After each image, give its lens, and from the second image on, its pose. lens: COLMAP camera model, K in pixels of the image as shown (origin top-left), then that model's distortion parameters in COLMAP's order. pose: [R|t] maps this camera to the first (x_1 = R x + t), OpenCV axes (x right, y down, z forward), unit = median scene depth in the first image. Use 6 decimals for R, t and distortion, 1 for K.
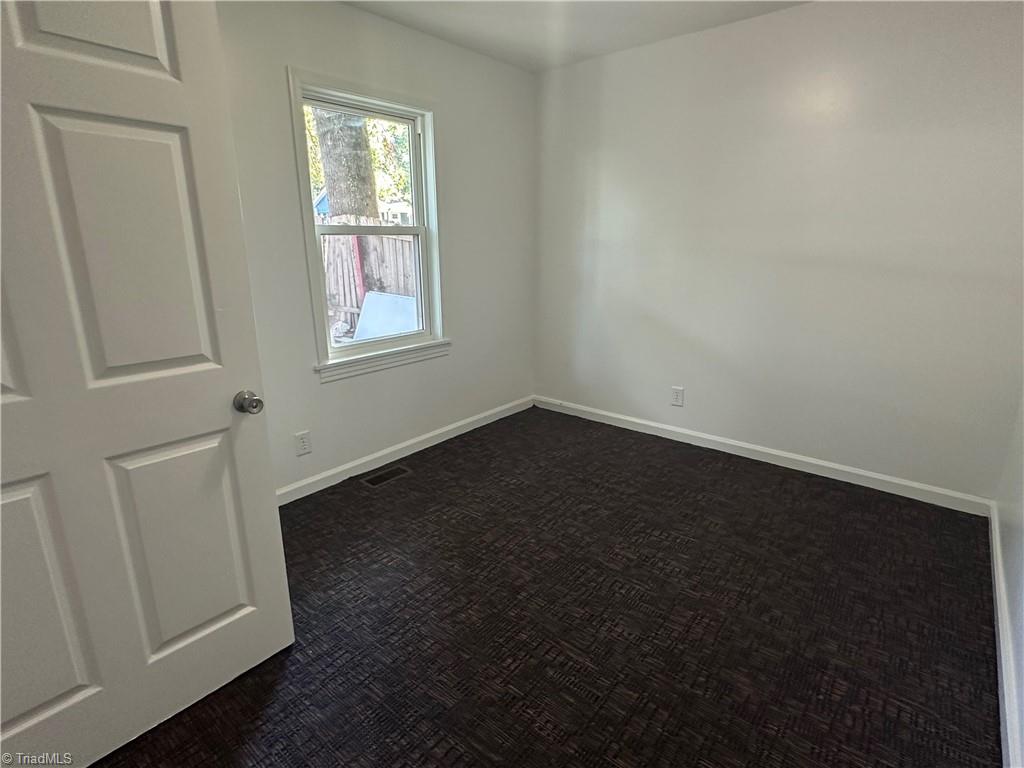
lens RADIAL K [[522.8, 0, 513.0], [0, 522.8, 384.3], [0, 0, 1]] dist [-0.001517, 0.000156]
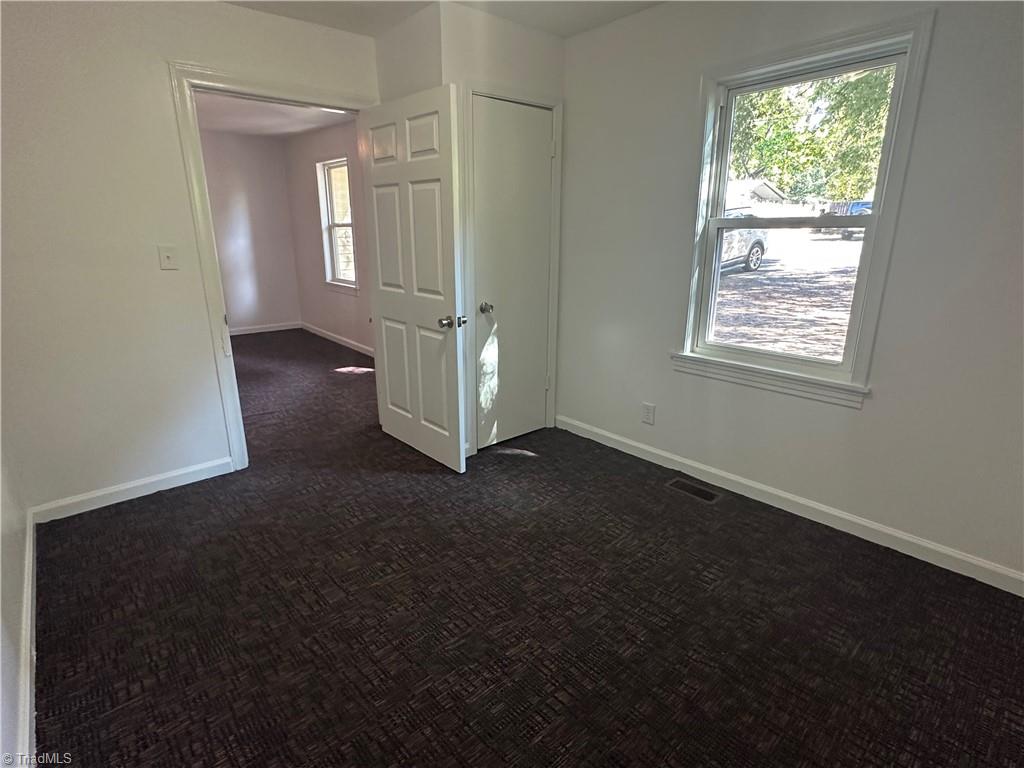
lens RADIAL K [[522.8, 0, 511.8], [0, 522.8, 380.2], [0, 0, 1]] dist [-0.001517, 0.000156]
pose [[-0.153523, 0.271708, -0.950056, 0.837013], [-0.263448, 0.915399, 0.304368, -0.263288], [0.952379, 0.297017, -0.068954, 0.928277]]
